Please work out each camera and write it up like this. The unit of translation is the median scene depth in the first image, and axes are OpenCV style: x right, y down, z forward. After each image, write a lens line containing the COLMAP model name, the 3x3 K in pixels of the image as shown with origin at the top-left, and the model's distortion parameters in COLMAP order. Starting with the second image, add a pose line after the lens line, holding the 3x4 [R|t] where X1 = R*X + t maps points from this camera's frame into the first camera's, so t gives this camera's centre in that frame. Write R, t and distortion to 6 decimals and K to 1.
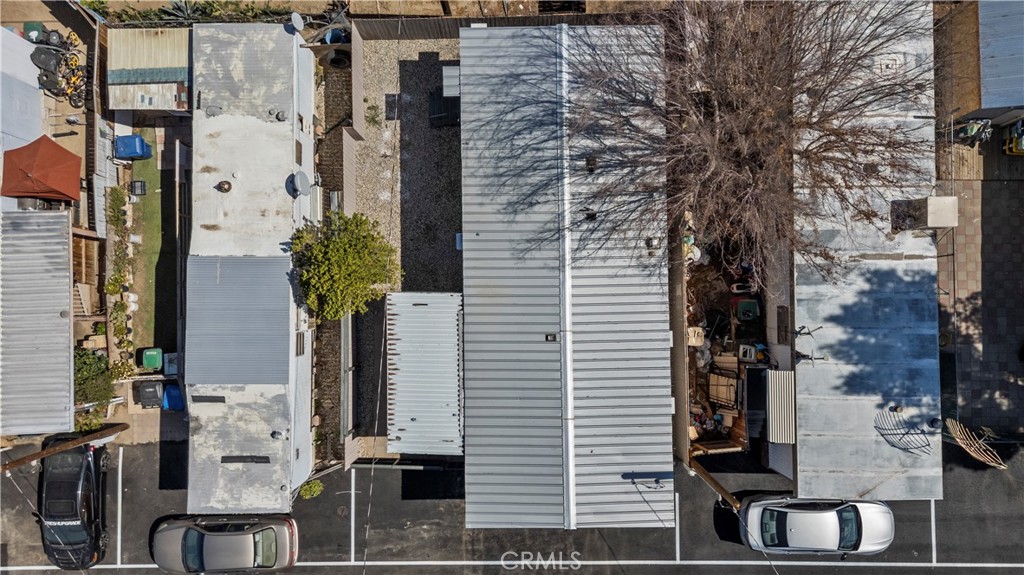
lens RADIAL K [[756.3, 0, 513.6], [0, 756.3, 291.2], [0, 0, 1]] dist [0.079545, -0.082015]
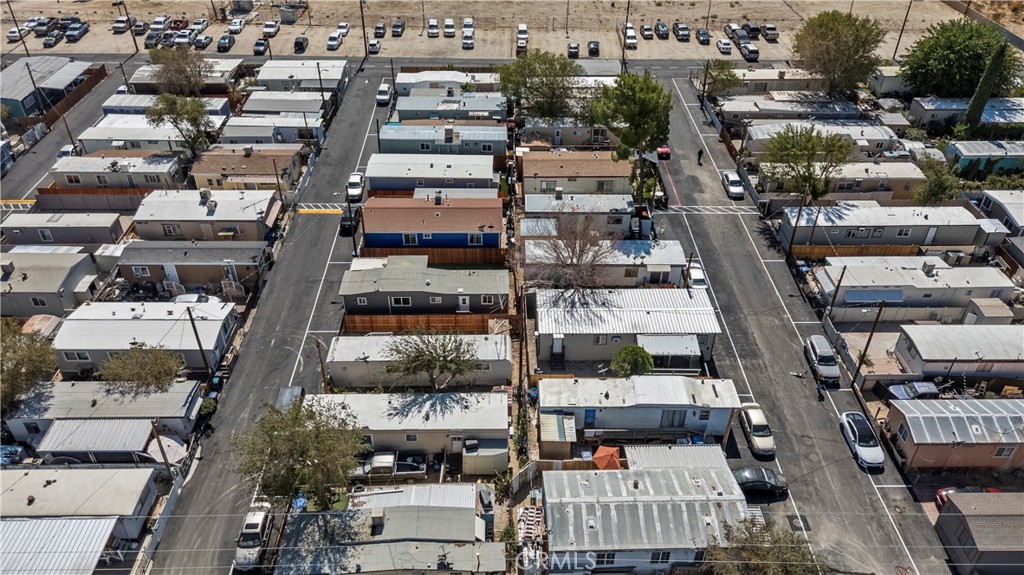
lens RADIAL K [[756.3, 0, 513.6], [0, 756.3, 291.2], [0, 0, 1]] dist [0.079545, -0.082015]
pose [[-0.012001, -0.582984, 0.812395, -2.182420], [0.998470, 0.036867, 0.041206, -0.555053], [-0.053973, 0.811646, 0.581650, -0.681671]]
